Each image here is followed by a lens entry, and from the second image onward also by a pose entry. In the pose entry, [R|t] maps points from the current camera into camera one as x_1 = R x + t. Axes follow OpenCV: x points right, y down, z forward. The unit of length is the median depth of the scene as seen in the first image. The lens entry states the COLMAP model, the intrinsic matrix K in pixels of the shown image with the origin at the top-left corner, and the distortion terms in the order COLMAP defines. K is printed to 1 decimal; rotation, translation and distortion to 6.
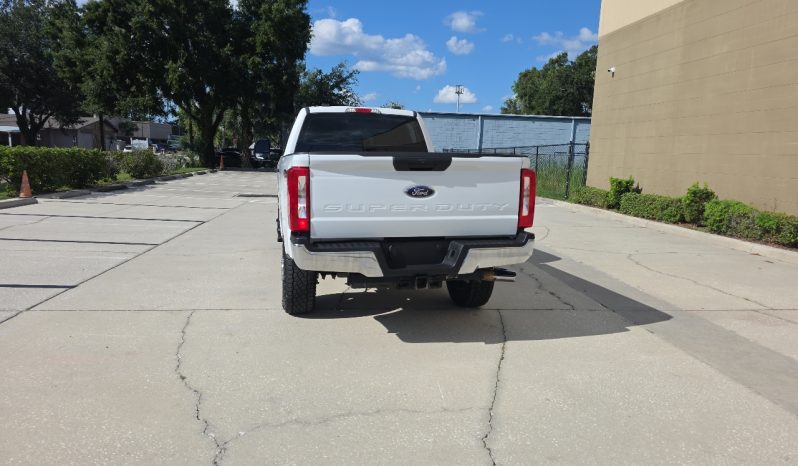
lens RADIAL K [[530.0, 0, 400.6], [0, 530.0, 255.2], [0, 0, 1]] dist [0.063735, -0.050703]
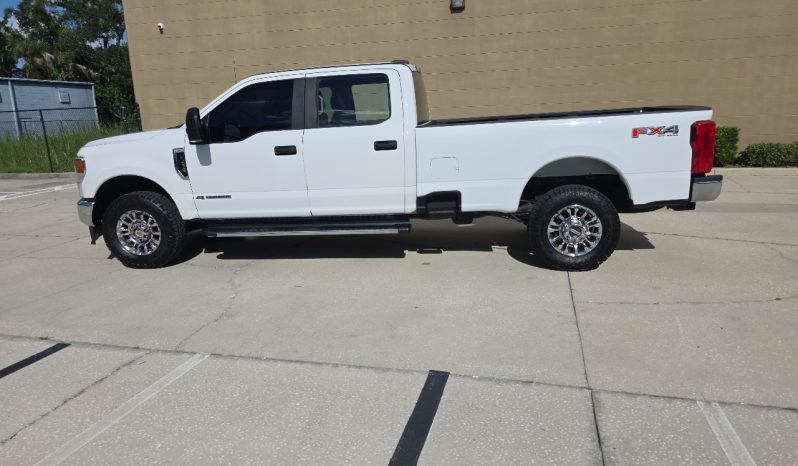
lens RADIAL K [[533.7, 0, 399.0], [0, 533.7, 233.0], [0, 0, 1]] dist [0.066141, -0.059936]
pose [[0.353837, -0.244680, 0.902735, -1.159383], [0.216333, 0.960413, 0.175519, -0.203685], [-0.909945, 0.133186, 0.392762, 0.835712]]
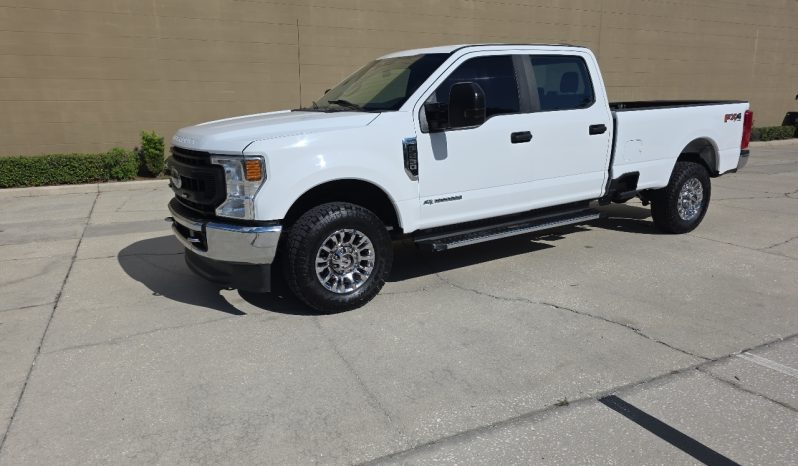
lens RADIAL K [[532.4, 0, 404.6], [0, 532.4, 247.1], [0, 0, 1]] dist [0.063587, -0.057239]
pose [[-0.332132, -0.260943, 0.906420, -1.070308], [0.179851, 0.925821, 0.332430, -0.374687], [-0.925928, 0.273431, -0.260563, 1.820651]]
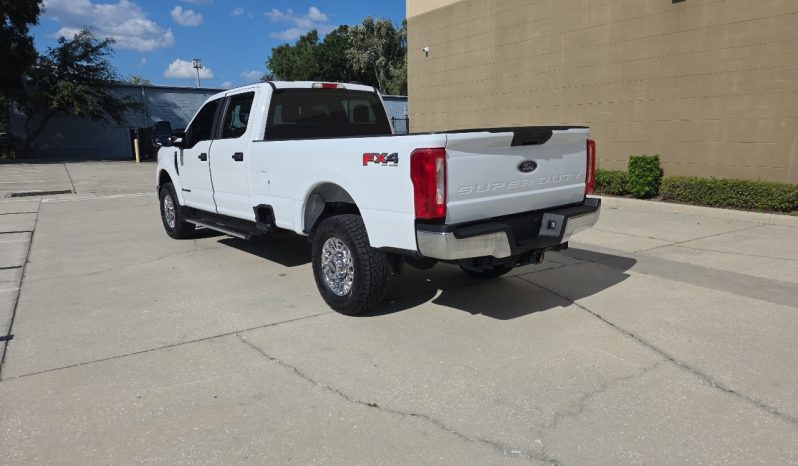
lens RADIAL K [[530.2, 0, 399.9], [0, 530.2, 240.1], [0, 0, 1]] dist [0.062786, -0.053679]
pose [[0.897155, -0.124923, 0.423683, -0.452761], [0.118810, 0.992073, 0.040932, -0.037699], [-0.425438, 0.013615, 0.904885, 0.145446]]
